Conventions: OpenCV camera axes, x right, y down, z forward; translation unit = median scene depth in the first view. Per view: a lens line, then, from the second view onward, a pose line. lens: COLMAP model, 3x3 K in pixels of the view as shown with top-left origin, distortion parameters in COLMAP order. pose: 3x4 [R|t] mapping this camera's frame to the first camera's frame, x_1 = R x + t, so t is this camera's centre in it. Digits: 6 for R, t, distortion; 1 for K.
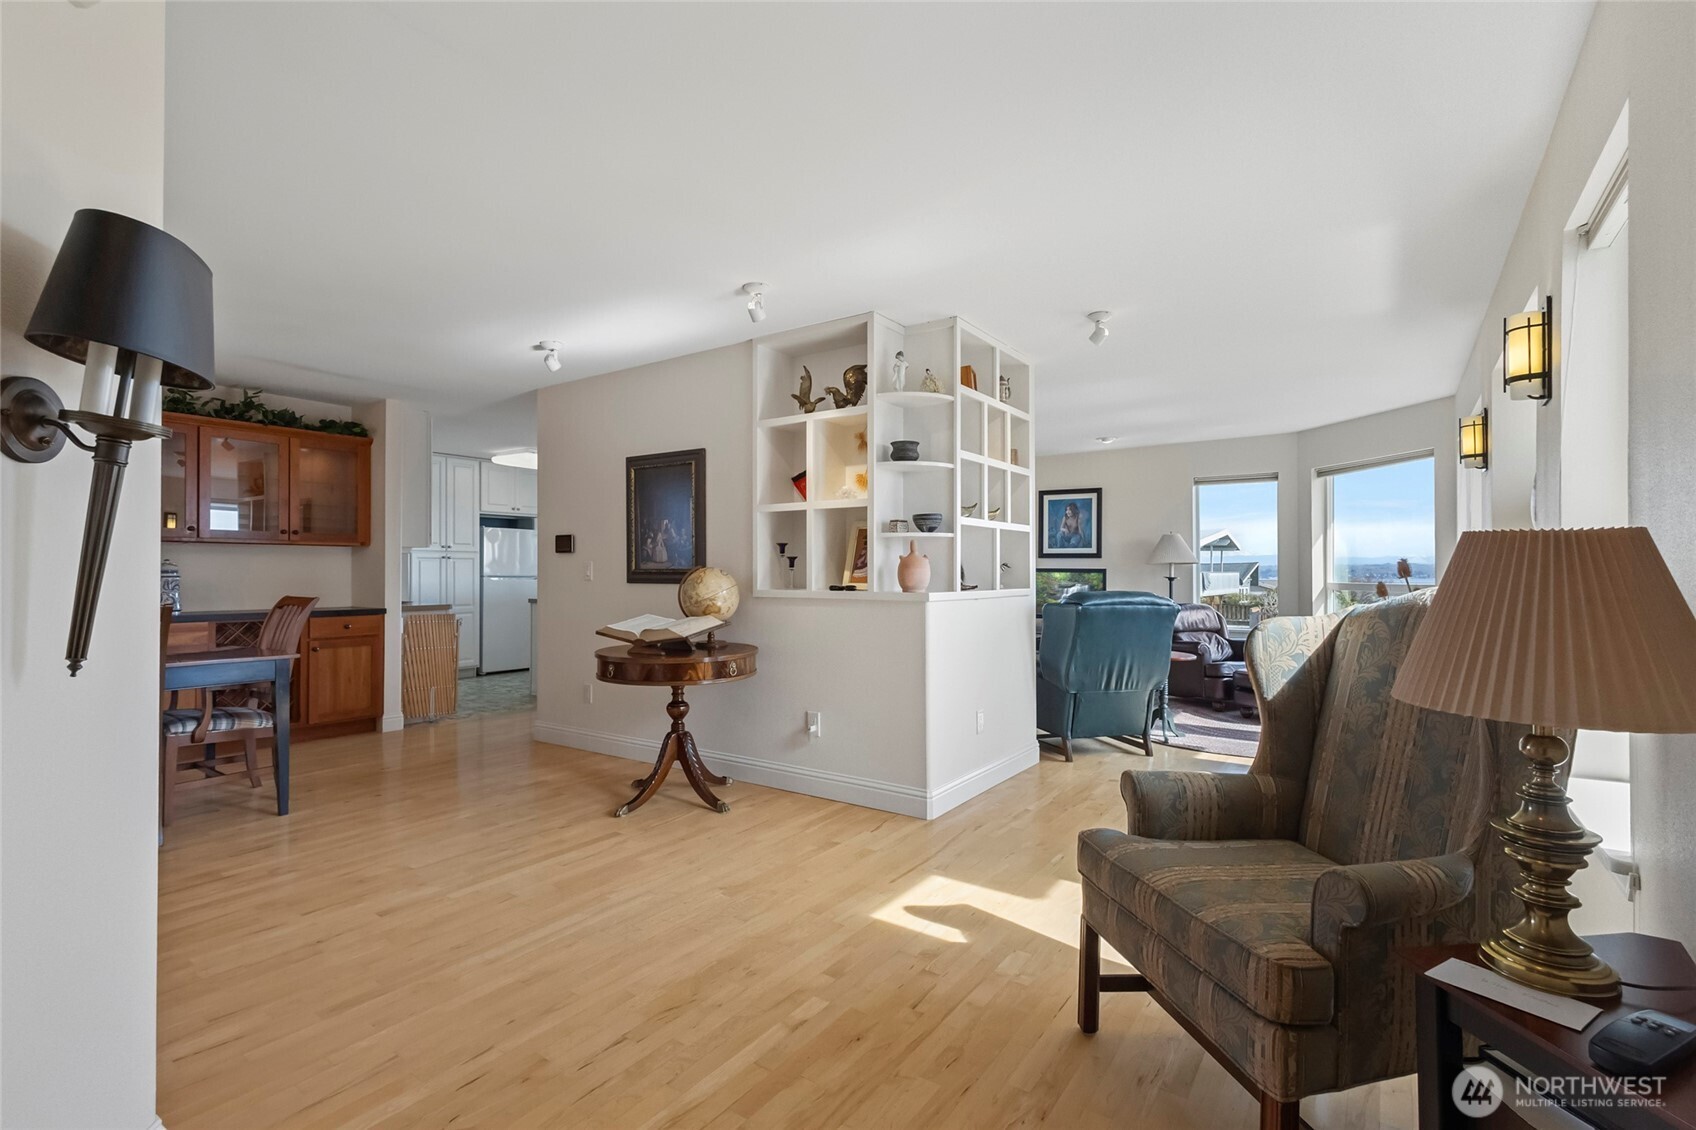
lens RADIAL K [[780.1, 0, 856.8], [0, 780.1, 575.2], [0, 0, 1]] dist [0.012921, -0.005044]
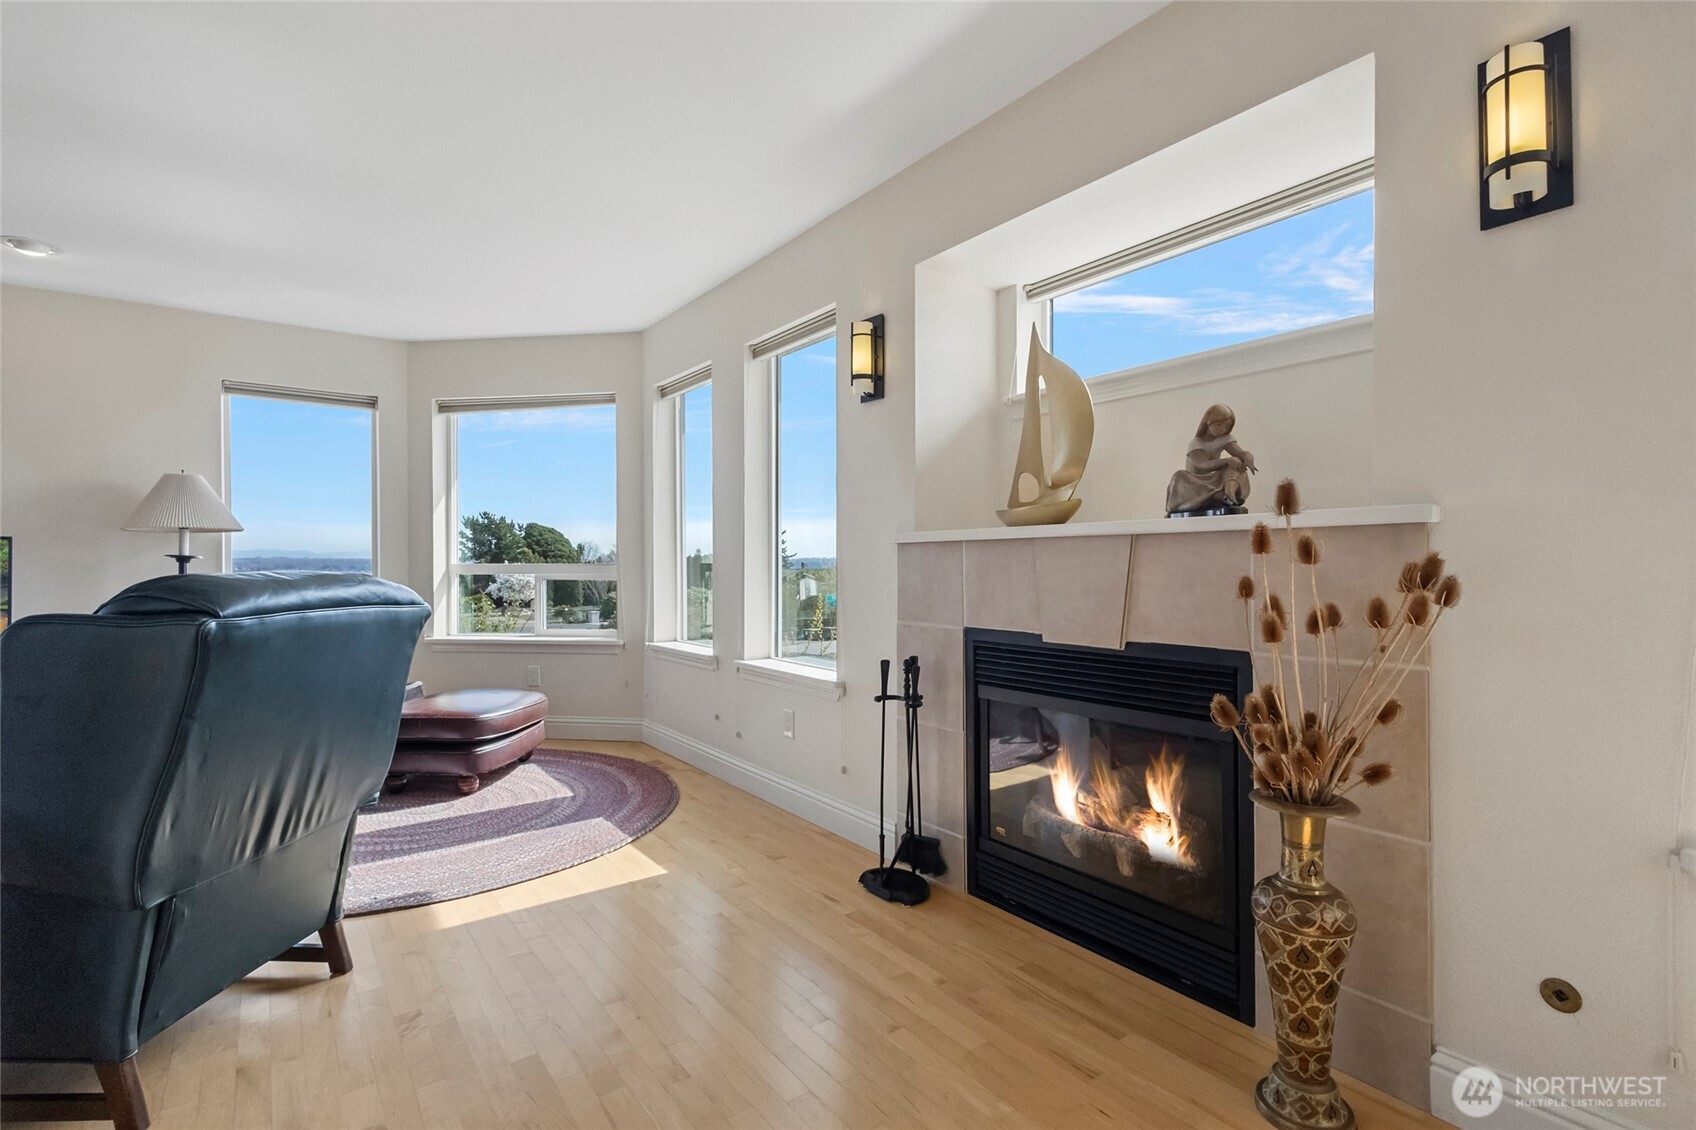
lens RADIAL K [[780.1, 0, 851.6], [0, 780.1, 561.5], [0, 0, 1]] dist [0.012921, -0.005044]
pose [[0.318857, 0.000749, 0.947803, 0.069210], [0.008419, 0.999958, -0.003623, 0.018757], [-0.947766, 0.009135, 0.318837, 0.638914]]
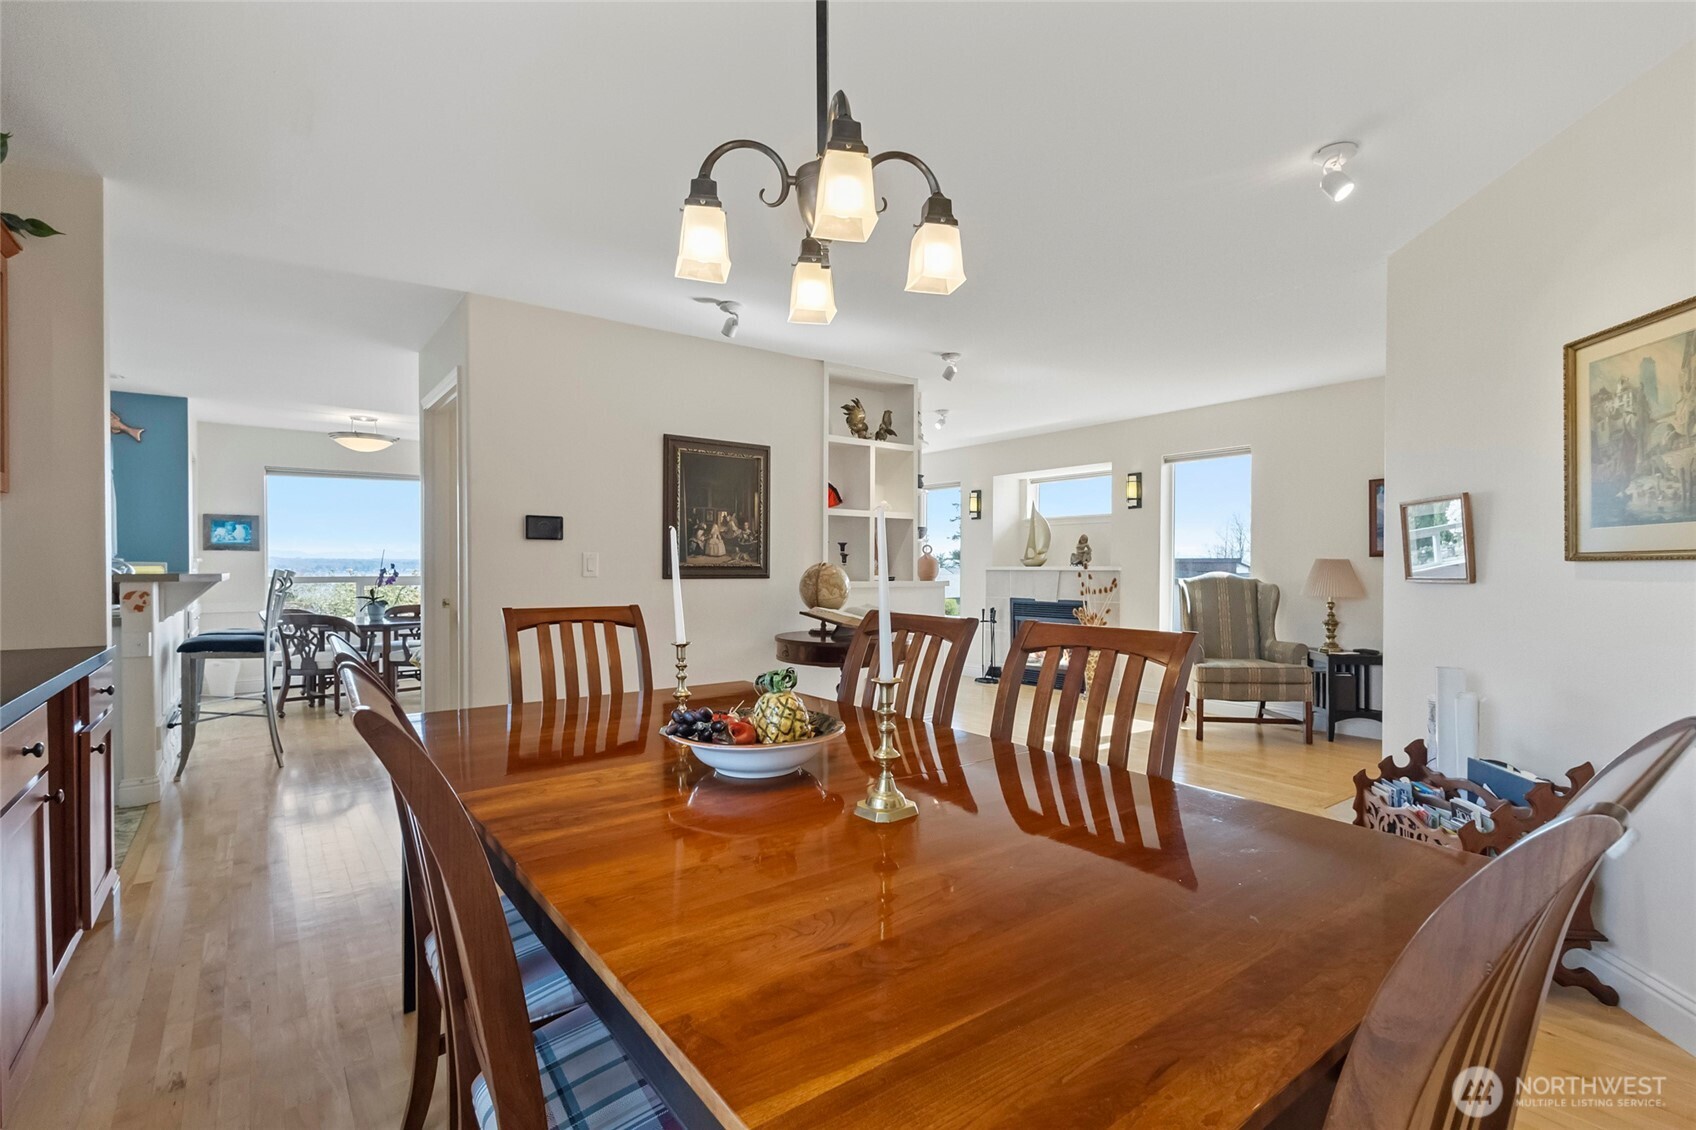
lens RADIAL K [[780.1, 0, 860.8], [0, 780.1, 574.1], [0, 0, 1]] dist [0.012921, -0.005044]
pose [[0.300058, -0.007983, 0.953888, -1.079708], [0.001570, 0.999968, 0.007875, -0.001906], [-0.953920, -0.000866, 0.300061, 0.541228]]
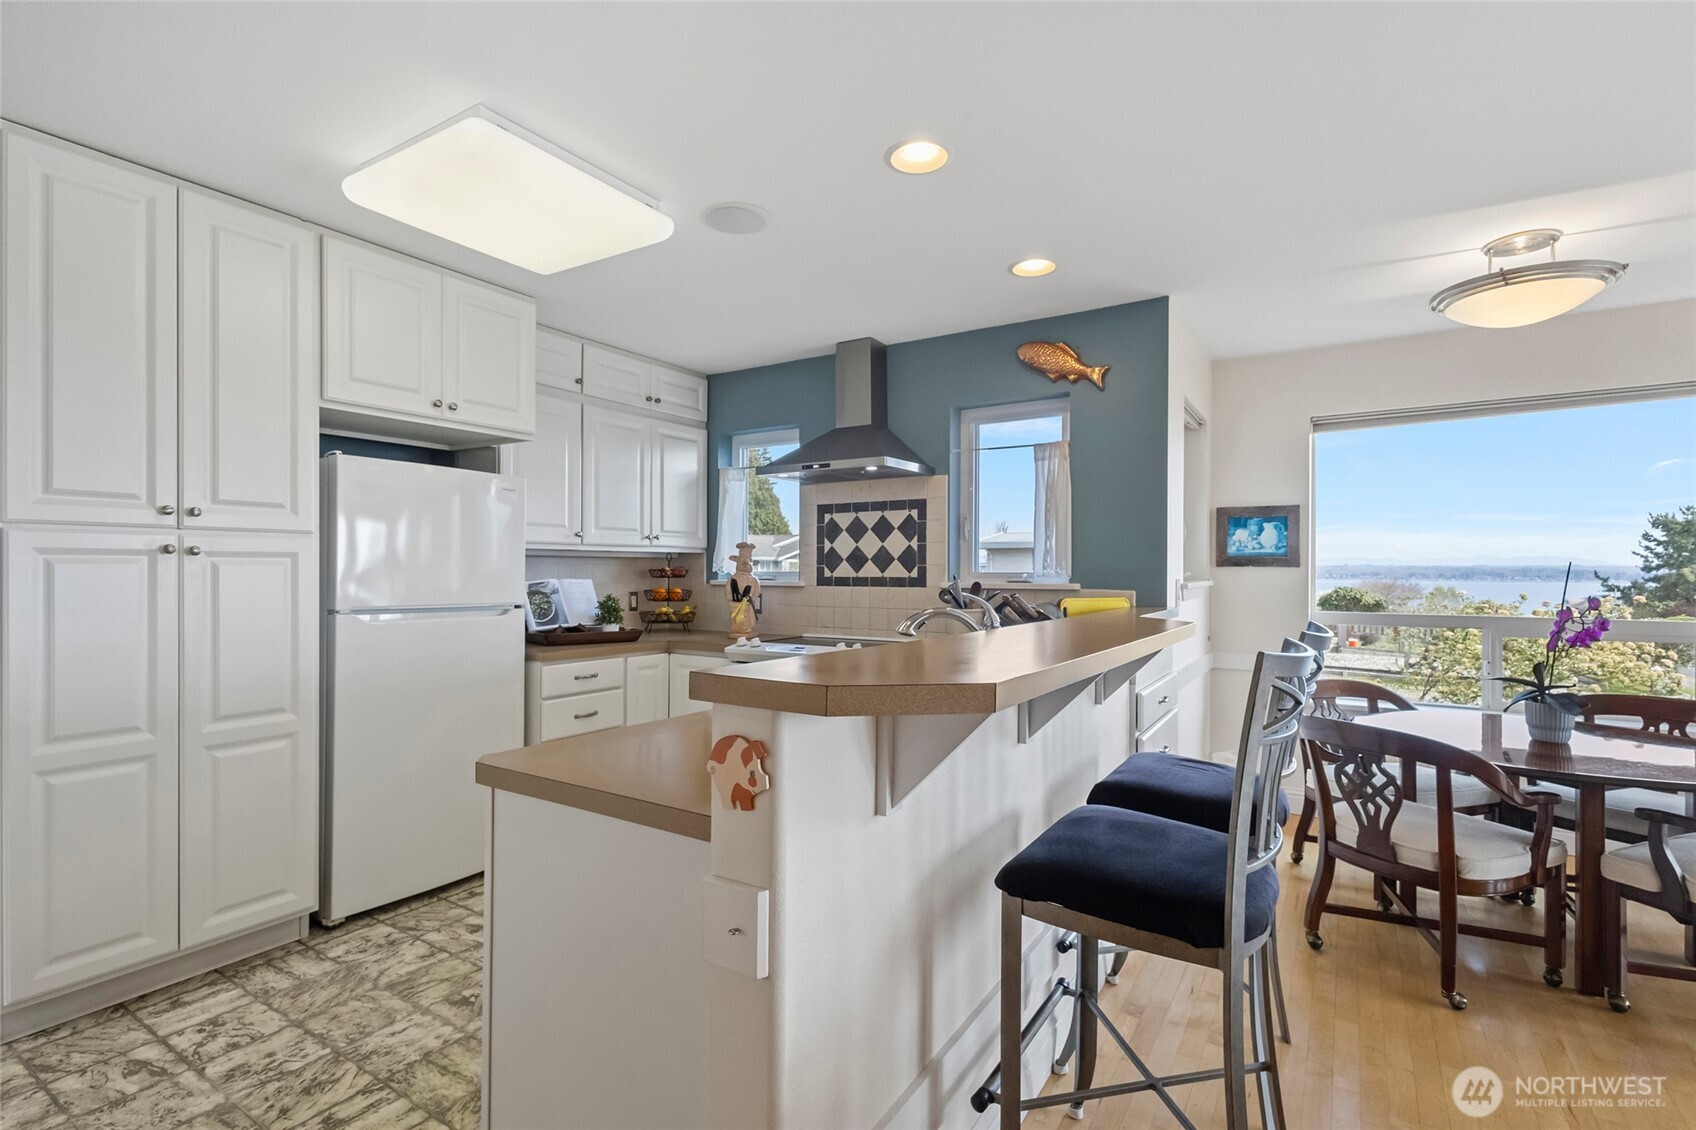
lens RADIAL K [[780.1, 0, 845.5], [0, 780.1, 574.6], [0, 0, 1]] dist [0.012921, -0.005044]
pose [[0.999392, 0.002126, 0.034798, -0.522990], [-0.002115, 0.999998, -0.000335, -0.026087], [-0.034799, 0.000261, 0.999394, 1.247211]]
